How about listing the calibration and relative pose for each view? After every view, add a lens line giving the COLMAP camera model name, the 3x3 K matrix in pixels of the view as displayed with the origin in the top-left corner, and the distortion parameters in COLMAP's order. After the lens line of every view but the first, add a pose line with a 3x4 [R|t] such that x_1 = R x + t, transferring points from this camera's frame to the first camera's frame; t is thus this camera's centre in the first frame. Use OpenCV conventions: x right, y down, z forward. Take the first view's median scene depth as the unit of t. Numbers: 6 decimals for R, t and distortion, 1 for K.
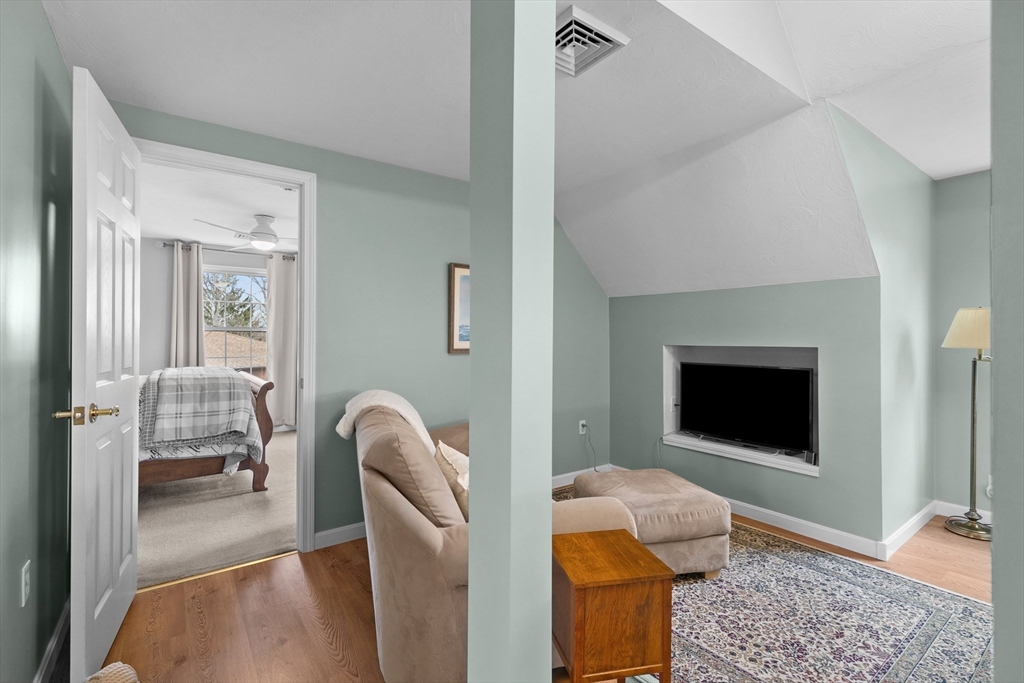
lens RADIAL K [[461.3, 0, 512.3], [0, 461.3, 335.3], [0, 0, 1]] dist [0.004692, -0.001365]
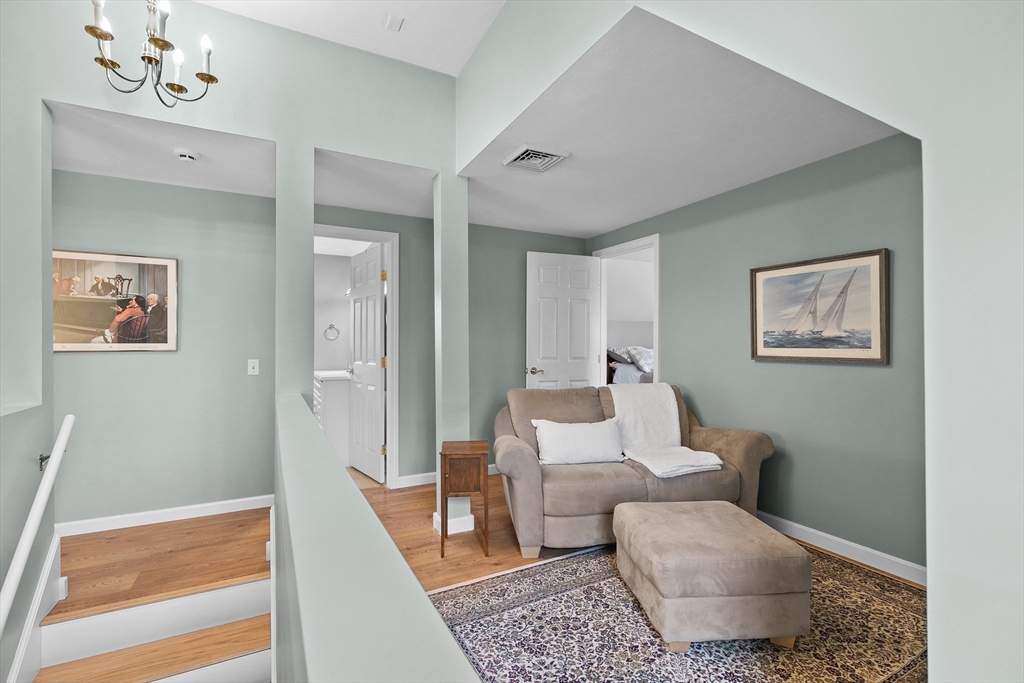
lens RADIAL K [[461.3, 0, 513.4], [0, 461.3, 341.0], [0, 0, 1]] dist [0.004692, -0.001365]
pose [[-0.142448, 0.002546, -0.989799, 0.929850], [0.011590, 0.999932, 0.000904, -0.008179], [0.989734, -0.011343, -0.142468, 0.627638]]
